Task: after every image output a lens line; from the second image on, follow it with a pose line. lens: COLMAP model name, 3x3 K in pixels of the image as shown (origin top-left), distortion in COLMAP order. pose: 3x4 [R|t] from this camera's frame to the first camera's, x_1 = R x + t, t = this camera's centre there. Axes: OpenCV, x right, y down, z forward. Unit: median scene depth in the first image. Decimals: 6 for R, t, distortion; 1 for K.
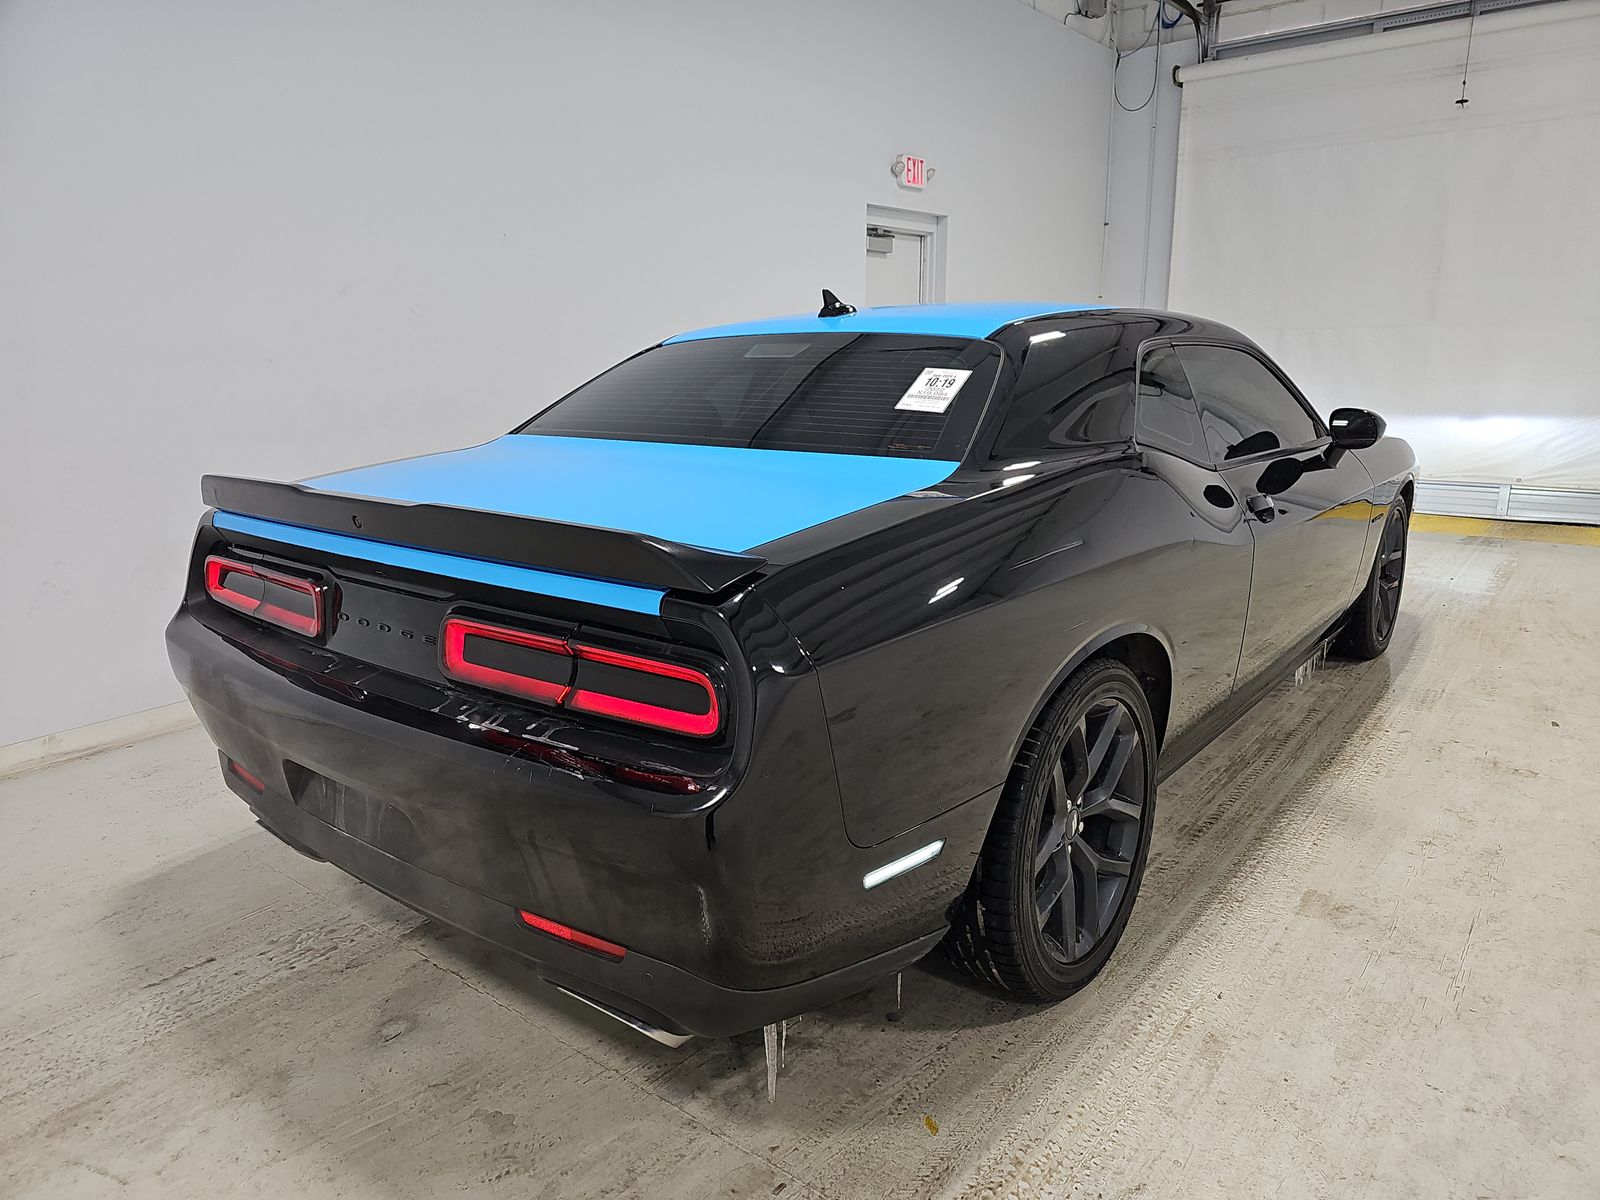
lens RADIAL K [[1093.5, 0, 805.7], [0, 1093.5, 594.0], [0, 0, 1]] dist [0.044653, -0.044964]
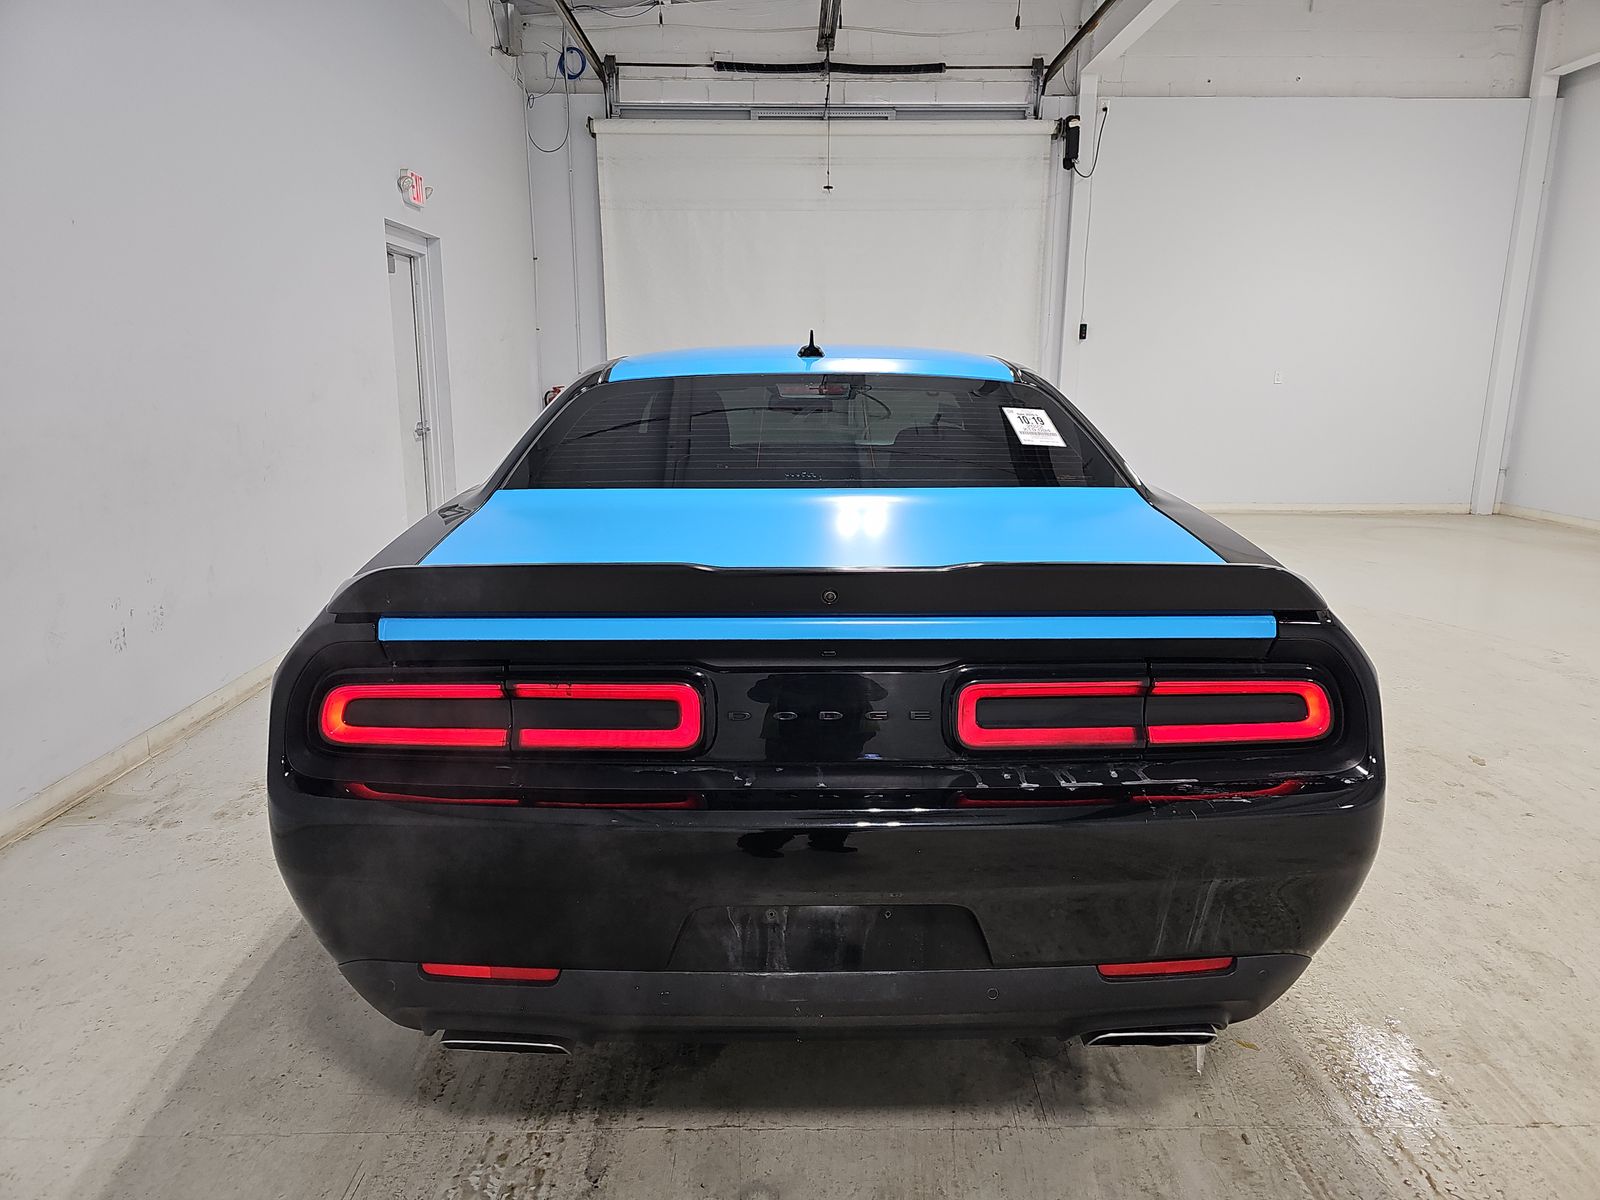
lens RADIAL K [[1065.2, 0, 808.2], [0, 1065.2, 593.3], [0, 0, 1]] dist [0.068129, -0.074143]
pose [[0.766338, -0.116246, 0.631833, -0.237692], [0.128954, 0.991310, 0.025978, -0.022700], [-0.629362, 0.061569, 0.774669, 0.095125]]
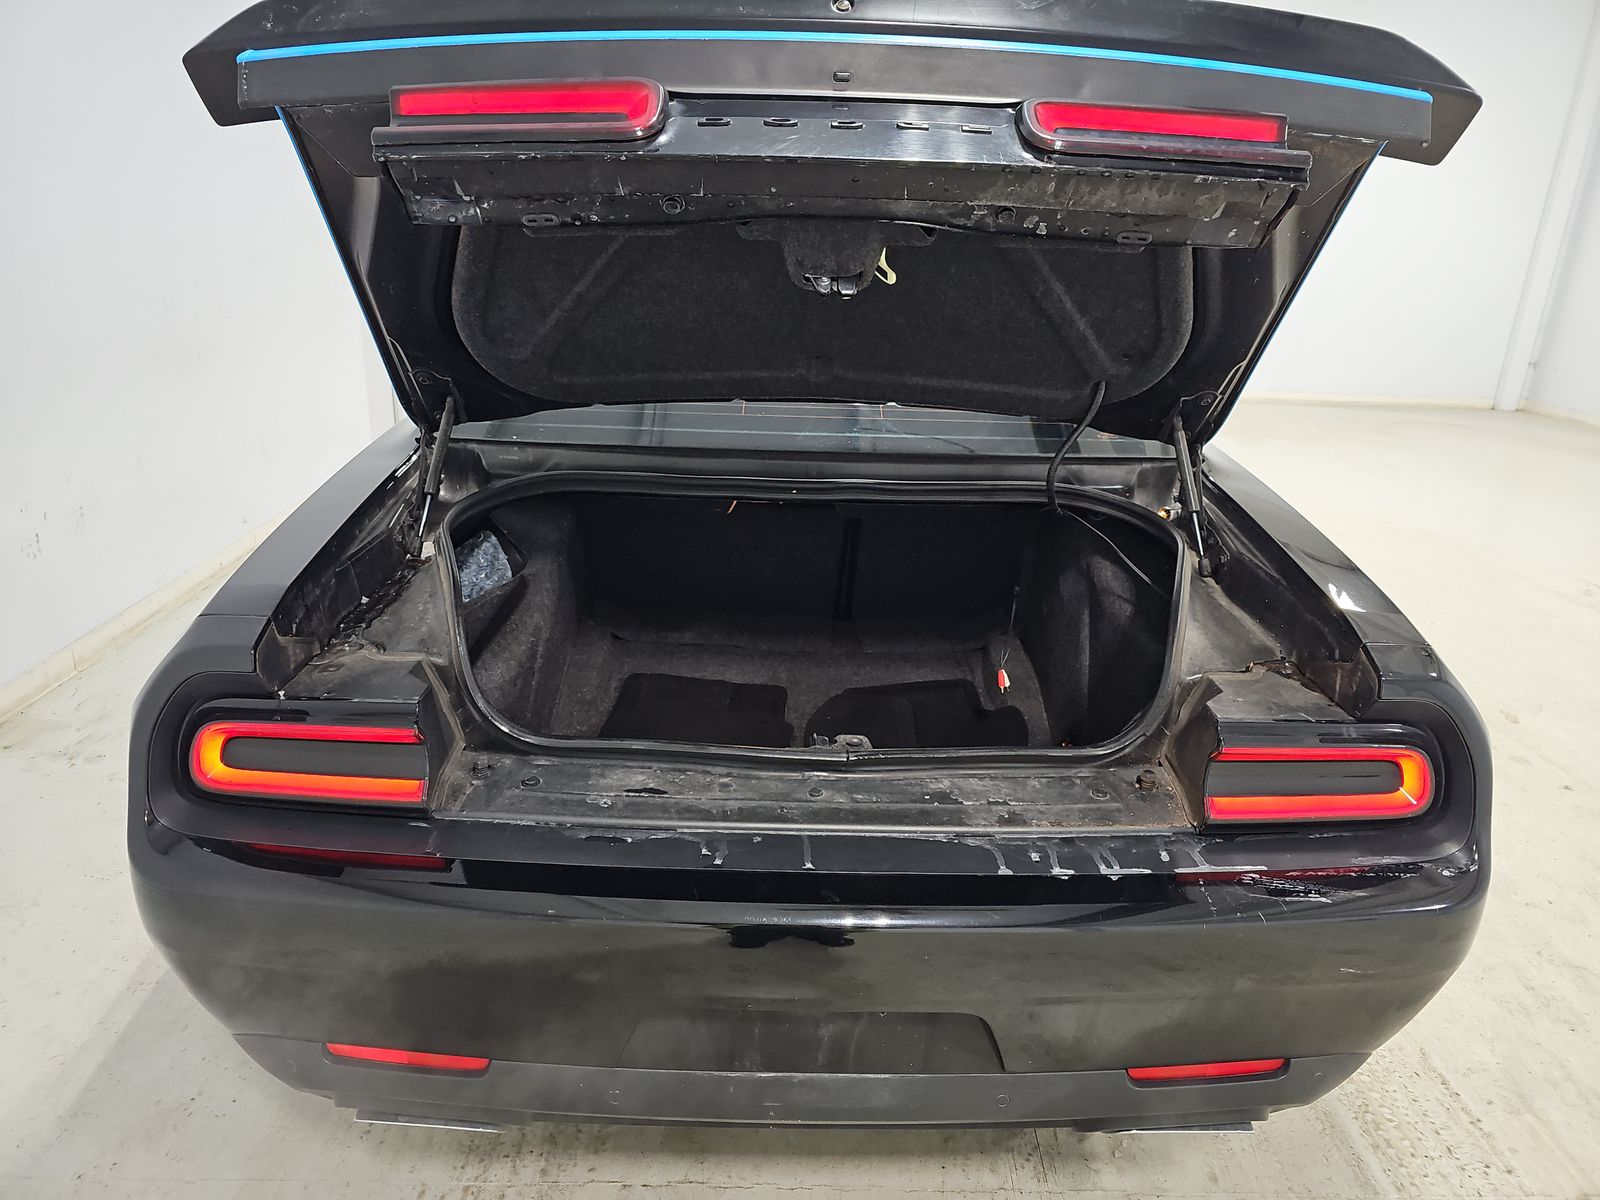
lens RADIAL K [[1093.5, 0, 805.7], [0, 1093.5, 594.0], [0, 0, 1]] dist [0.044653, -0.044964]
pose [[0.765193, -0.168053, 0.621481, -0.209647], [0.097163, 0.984418, 0.146563, -0.047933], [-0.636427, -0.051764, 0.769598, 0.125748]]
